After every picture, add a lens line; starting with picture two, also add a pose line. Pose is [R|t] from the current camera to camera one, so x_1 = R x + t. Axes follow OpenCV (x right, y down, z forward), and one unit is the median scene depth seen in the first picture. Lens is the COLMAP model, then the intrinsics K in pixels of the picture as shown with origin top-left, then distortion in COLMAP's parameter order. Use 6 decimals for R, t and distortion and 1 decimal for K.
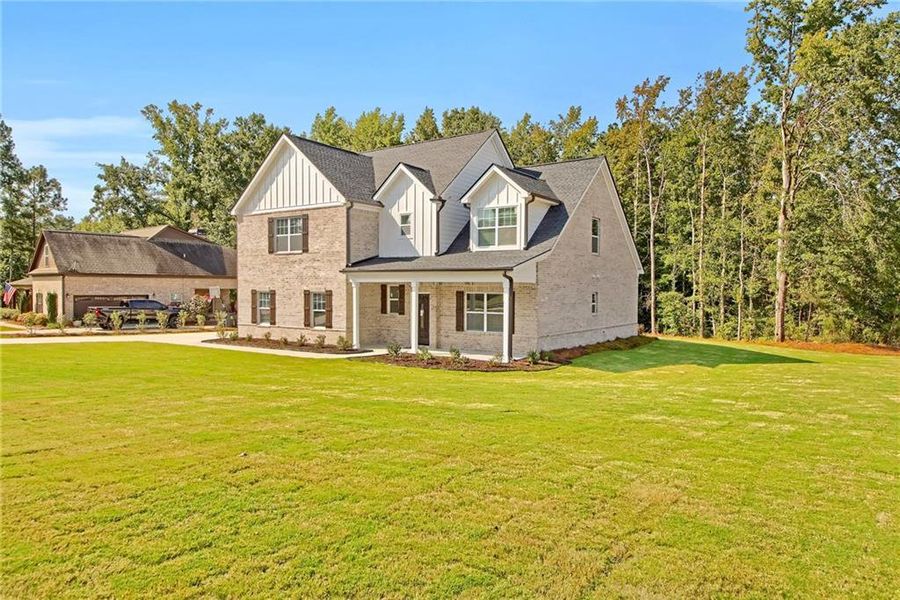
lens RADIAL K [[602.3, 0, 450.0], [0, 602.3, 300.0], [0, 0, 1]] dist [0.001937, 0.000277]
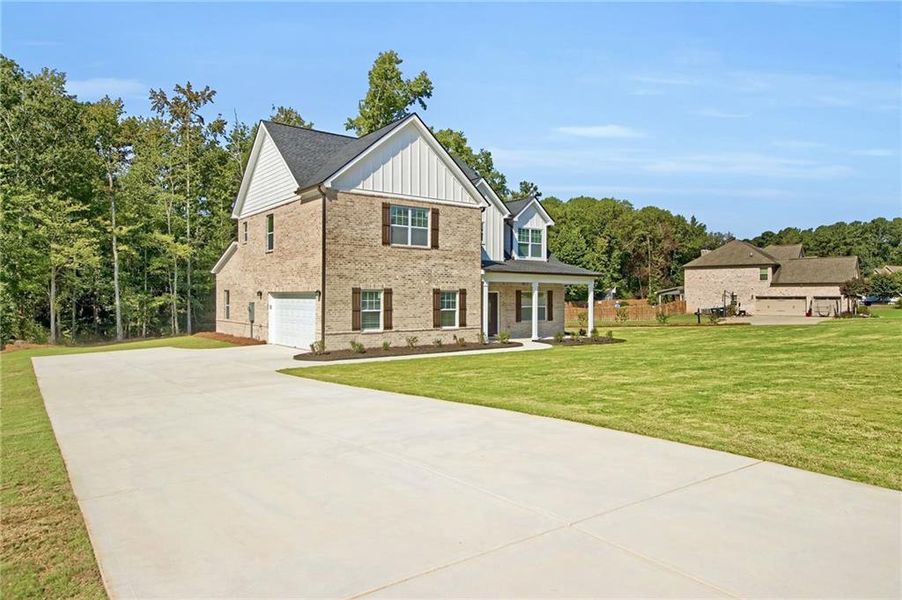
lens RADIAL K [[603.7, 0, 451.0], [0, 603.7, 300.0], [0, 0, 1]] dist [0.001937, 0.000277]
pose [[0.289099, -0.006266, 0.957279, -1.139588], [0.022747, 0.999741, -0.000326, 0.002262], [-0.957029, 0.021869, 0.289167, 0.705693]]
